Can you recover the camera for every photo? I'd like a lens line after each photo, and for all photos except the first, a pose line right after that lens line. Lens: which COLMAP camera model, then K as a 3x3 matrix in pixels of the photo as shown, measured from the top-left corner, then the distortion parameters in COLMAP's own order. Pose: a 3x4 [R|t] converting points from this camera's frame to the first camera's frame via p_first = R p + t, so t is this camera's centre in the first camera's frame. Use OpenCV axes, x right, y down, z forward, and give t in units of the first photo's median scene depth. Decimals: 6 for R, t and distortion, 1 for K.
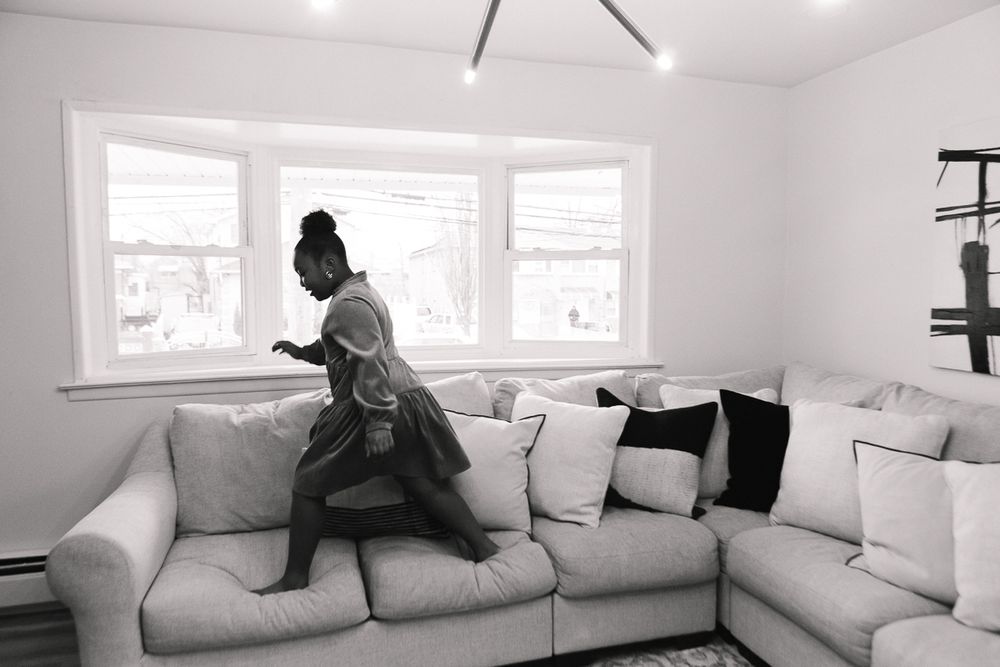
lens RADIAL K [[732.3, 0, 500.0], [0, 732.3, 333.5], [0, 0, 1]] dist [-0.005356, -0.002446]
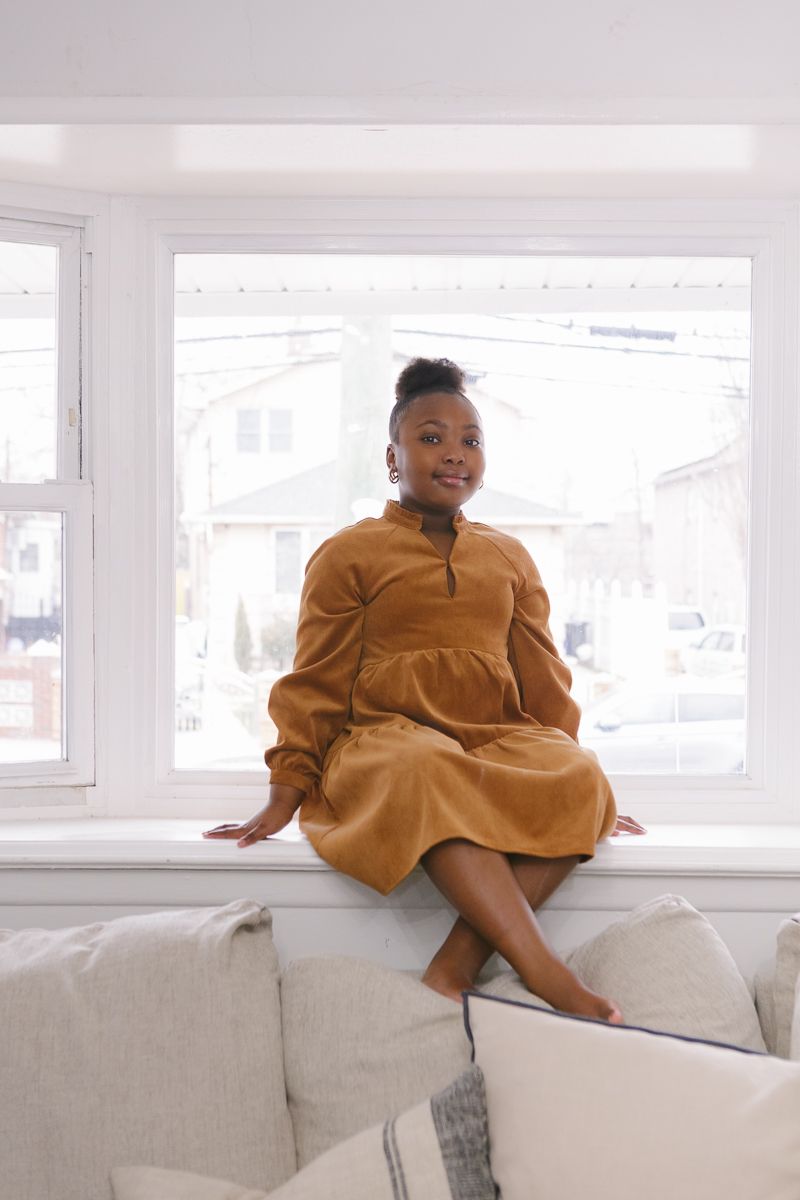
lens RADIAL K [[1606.2, 0, 400.0], [0, 1606.2, 600.0], [0, 0, 1]] dist [0.206372, 0.011714]
pose [[0.949720, 0.022856, -0.312267, 0.029325], [-0.030285, 0.999361, -0.018963, -0.025761], [0.311634, 0.027467, 0.949805, 0.150438]]
